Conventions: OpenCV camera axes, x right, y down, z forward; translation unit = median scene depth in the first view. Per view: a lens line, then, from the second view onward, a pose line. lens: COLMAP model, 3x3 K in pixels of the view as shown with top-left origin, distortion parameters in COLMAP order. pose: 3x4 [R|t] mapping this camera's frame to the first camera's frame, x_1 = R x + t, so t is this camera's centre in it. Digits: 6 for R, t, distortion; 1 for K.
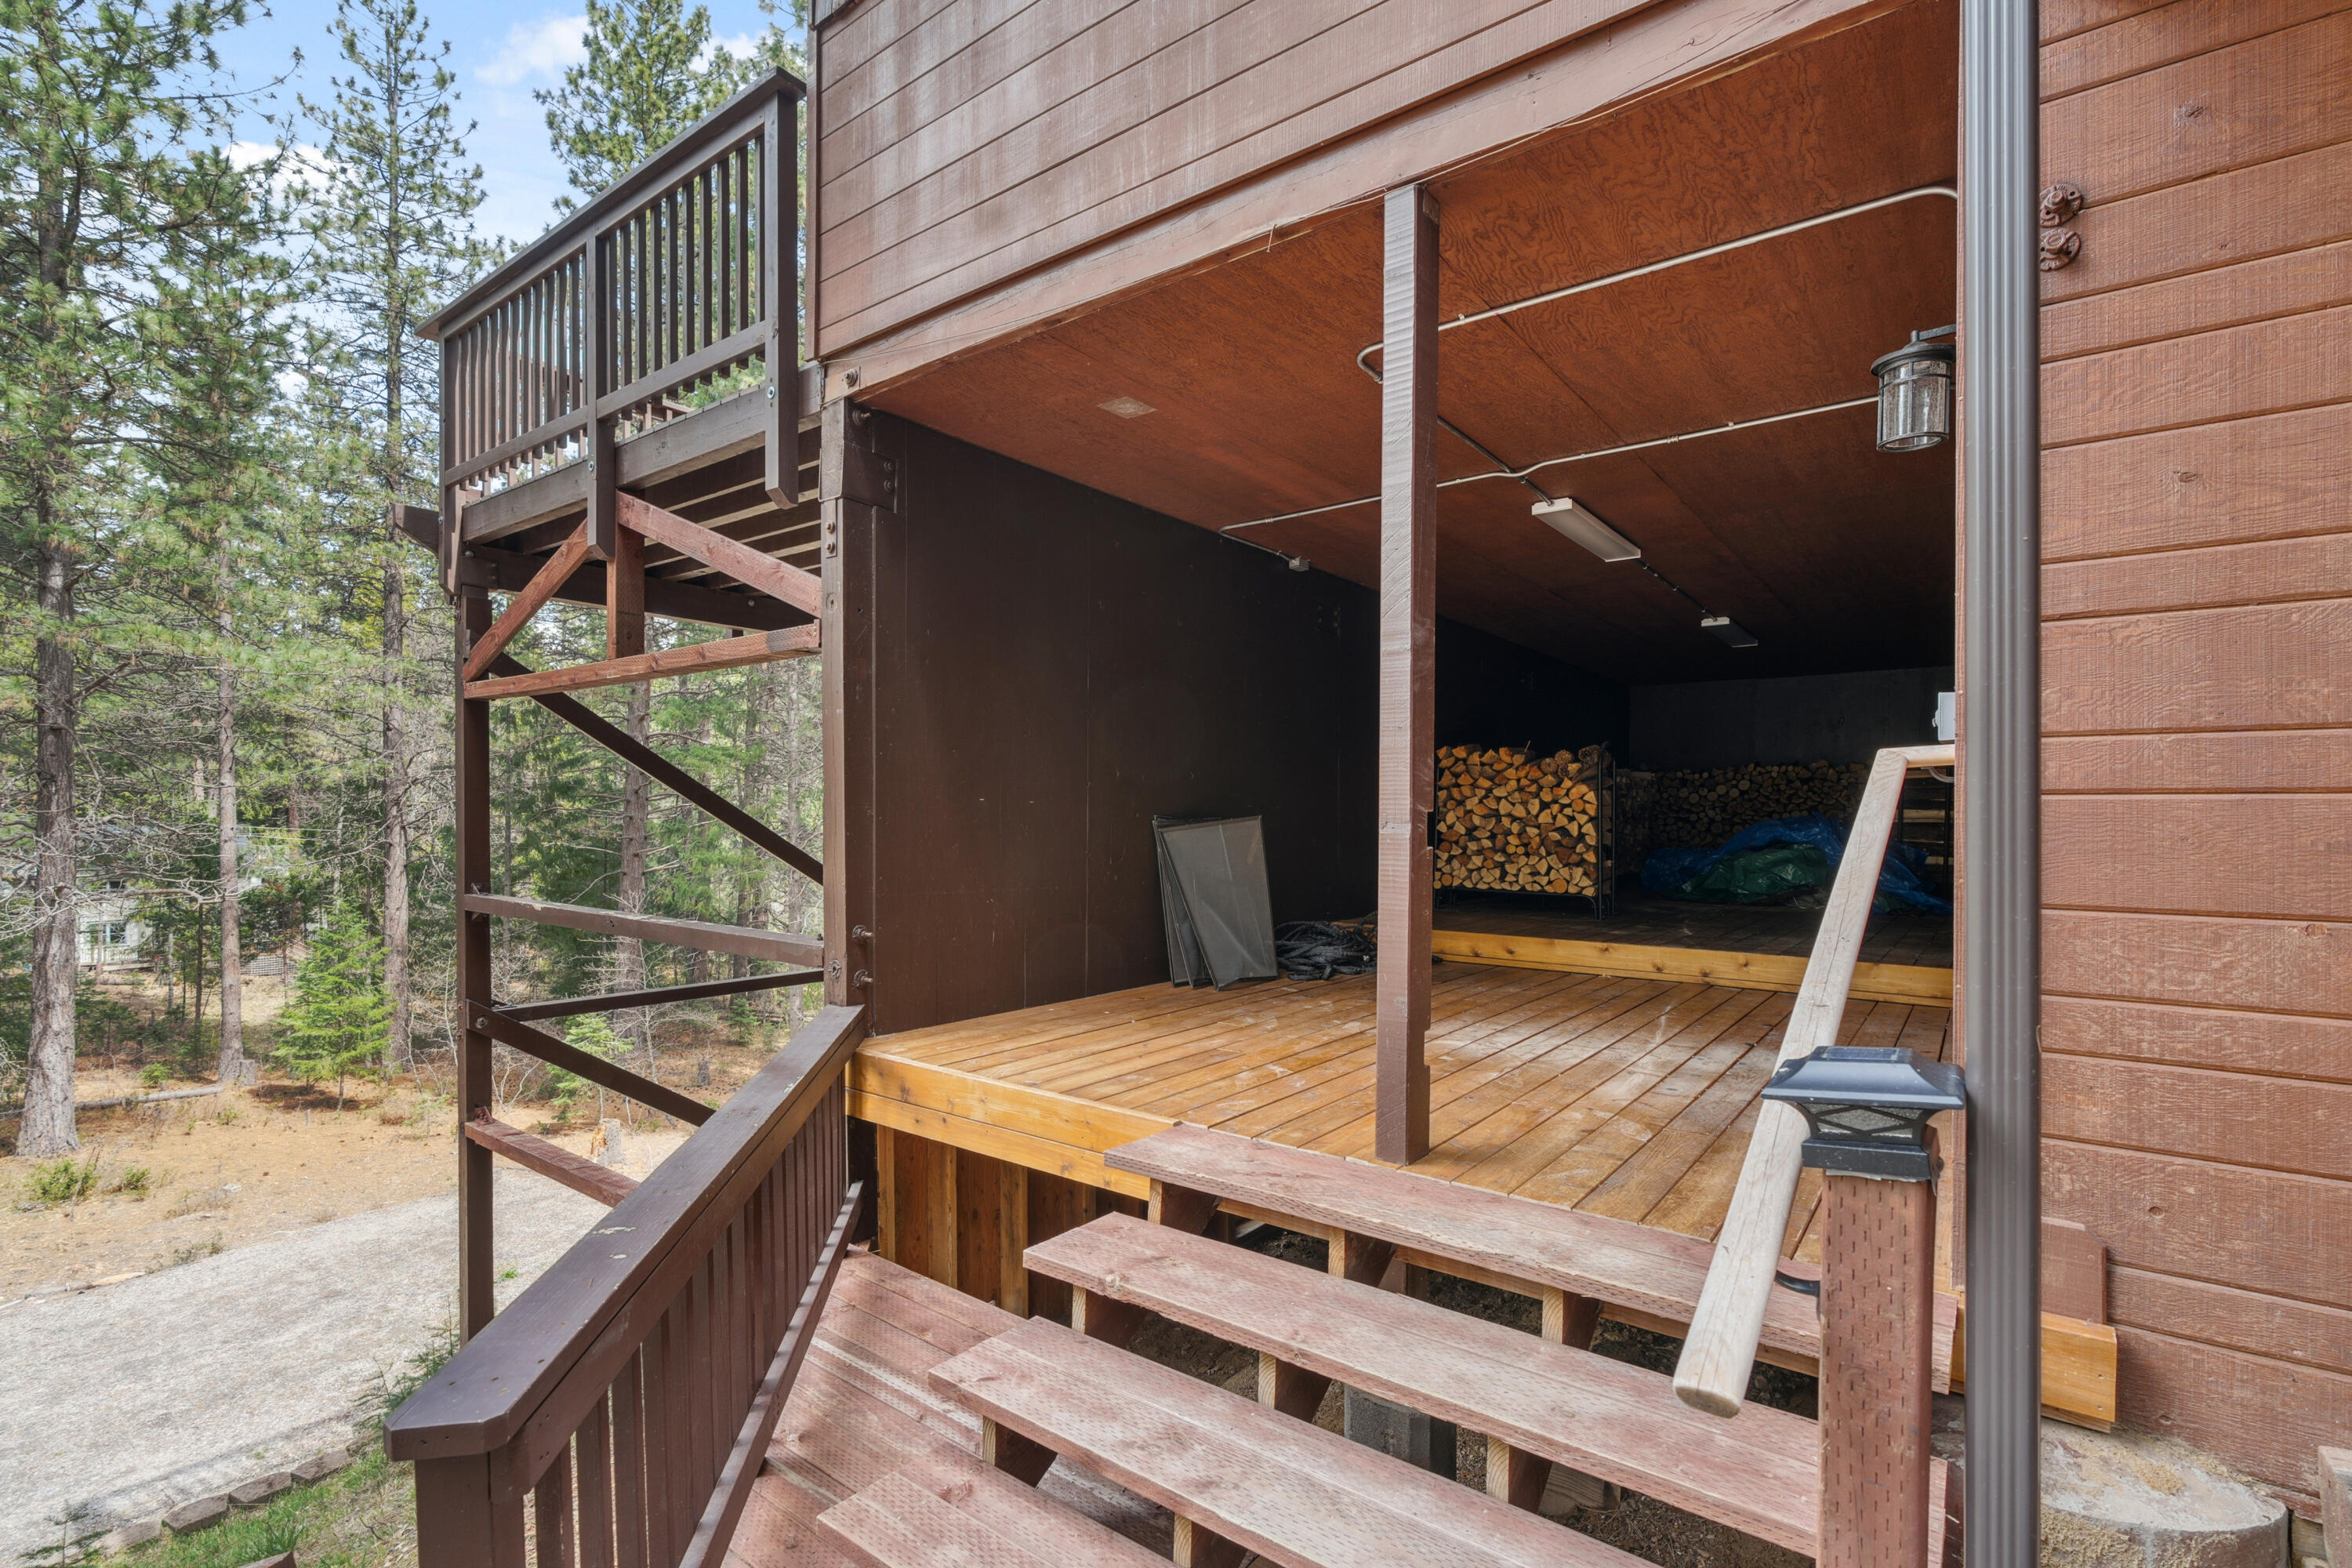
lens RADIAL K [[1052.7, 0, 1178.8], [0, 1052.7, 823.4], [0, 0, 1]] dist [-0.008956, 0.002675]
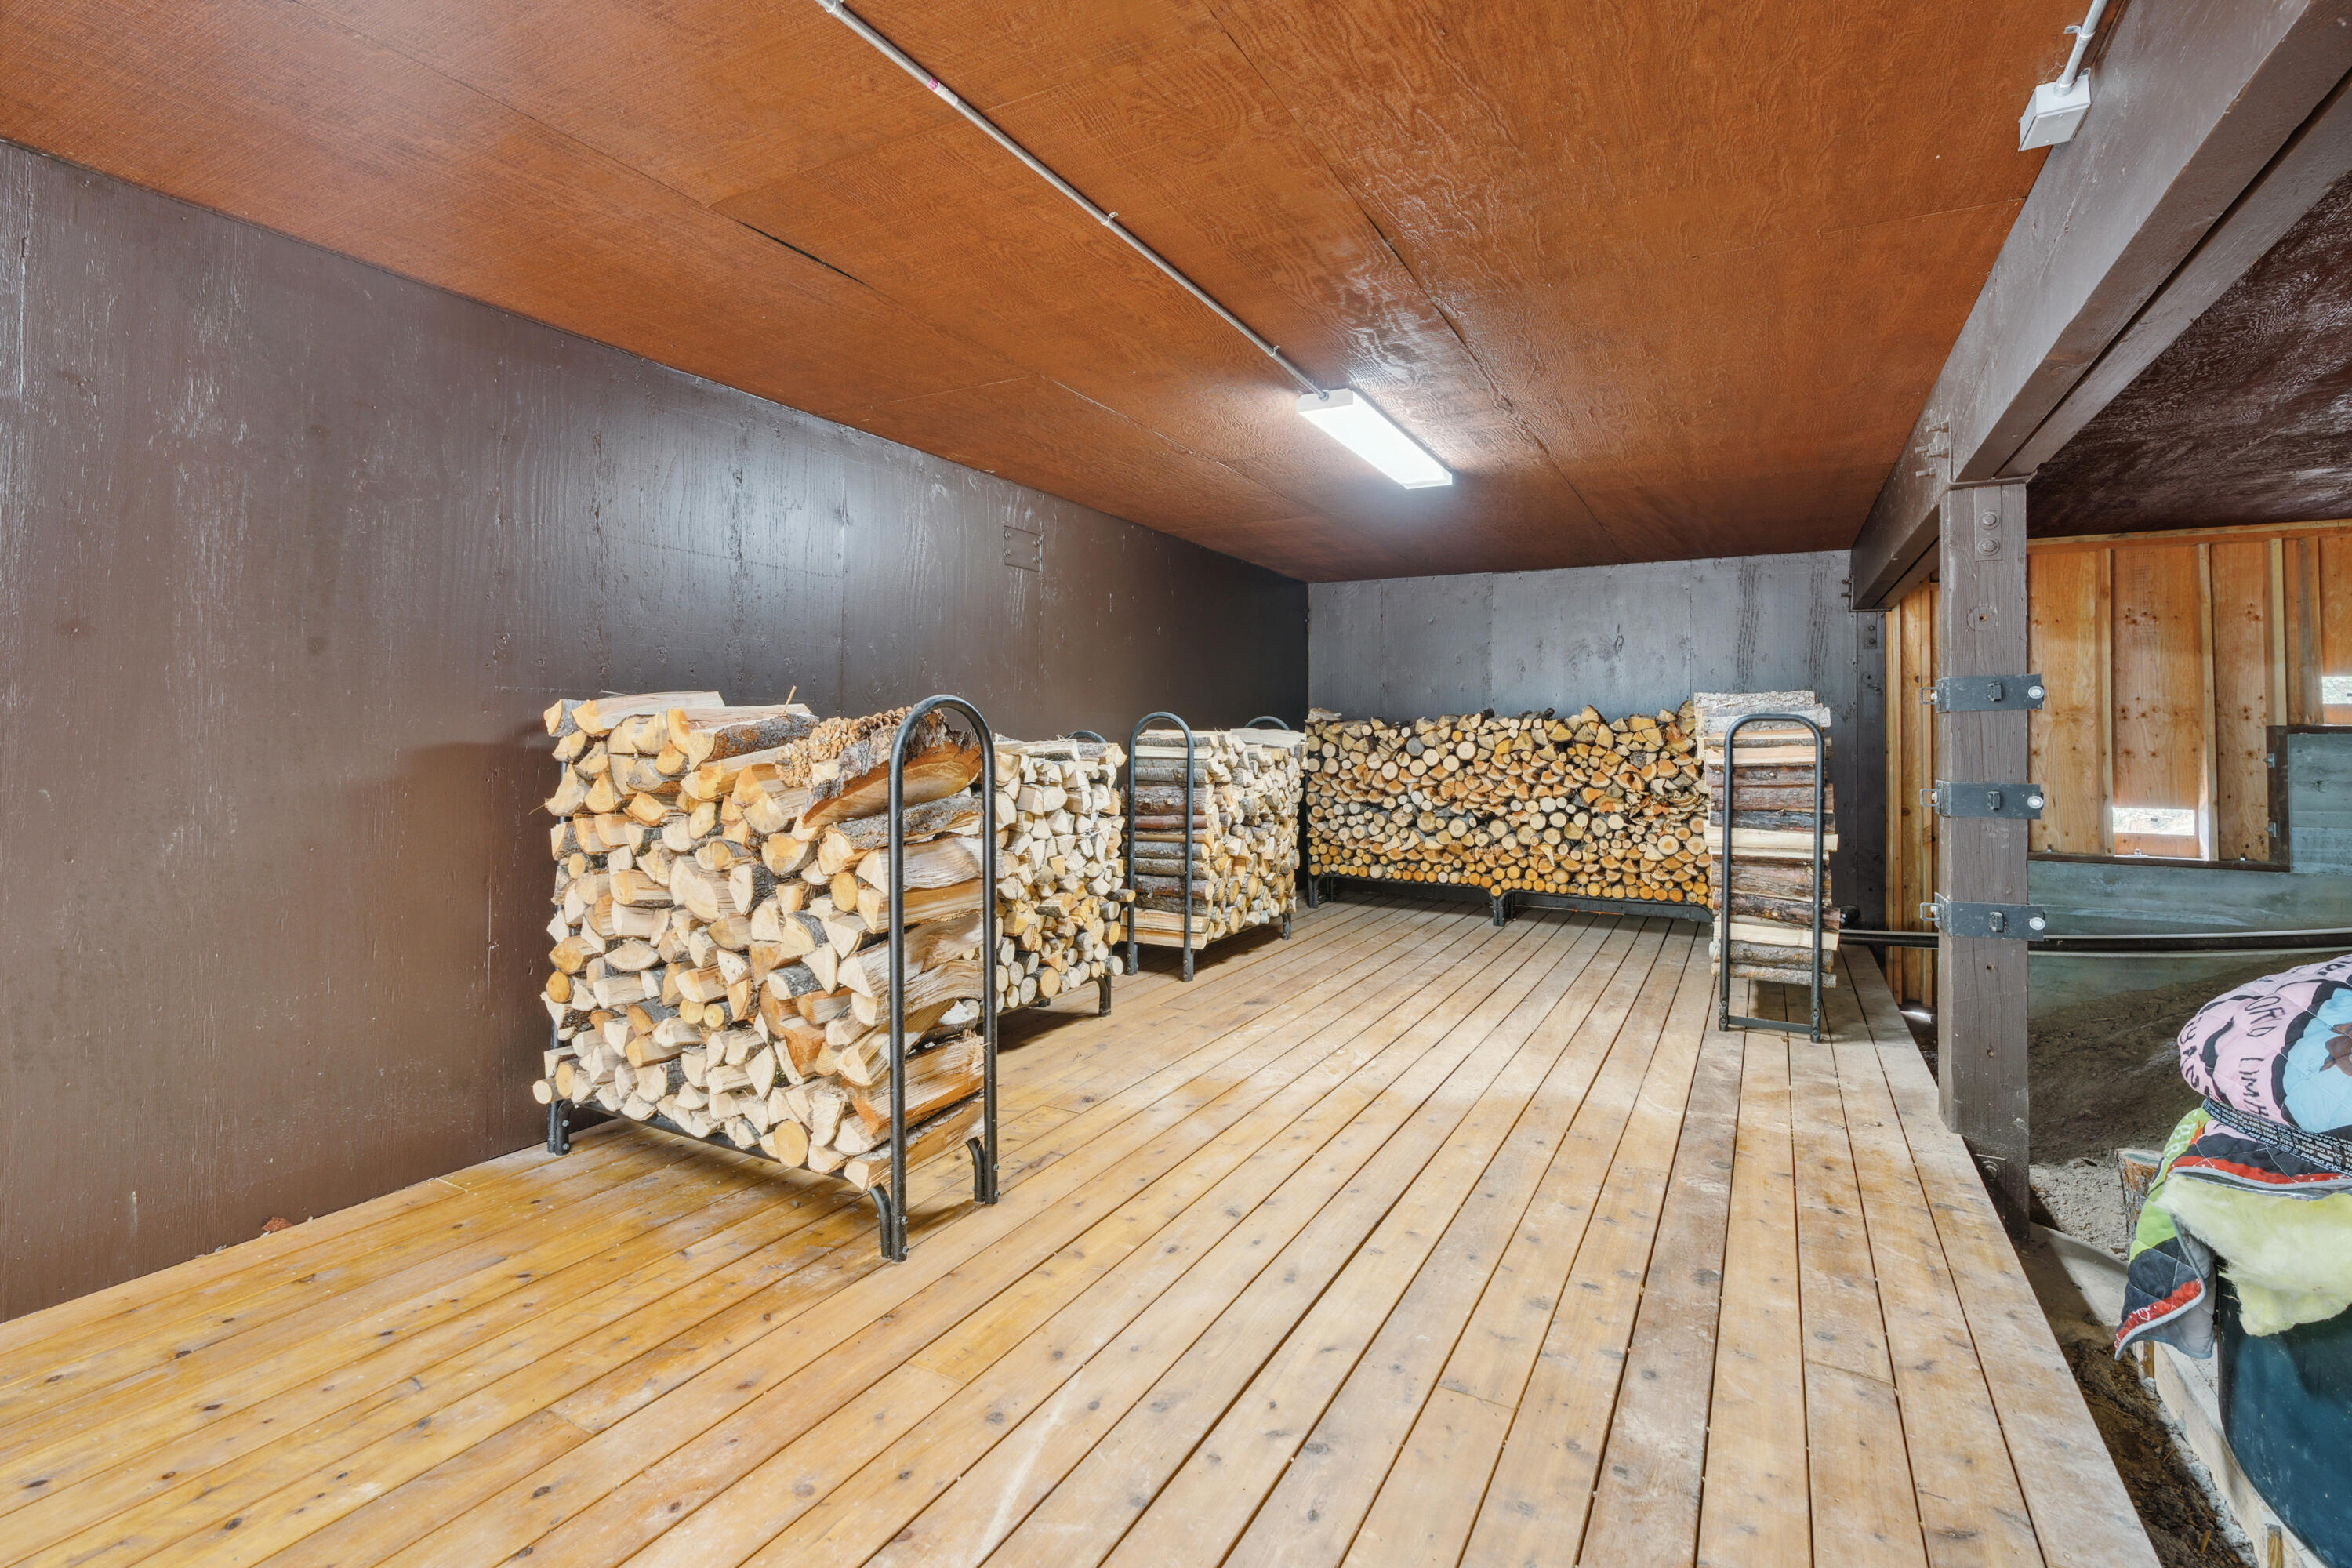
lens RADIAL K [[1052.7, 0, 1194.9], [0, 1052.7, 726.3], [0, 0, 1]] dist [-0.008956, 0.002675]
pose [[0.986158, 0.001012, 0.165804, 0.404834], [0.000724, 0.999946, -0.010412, -0.060590], [-0.165806, 0.010388, 0.986104, 0.620917]]
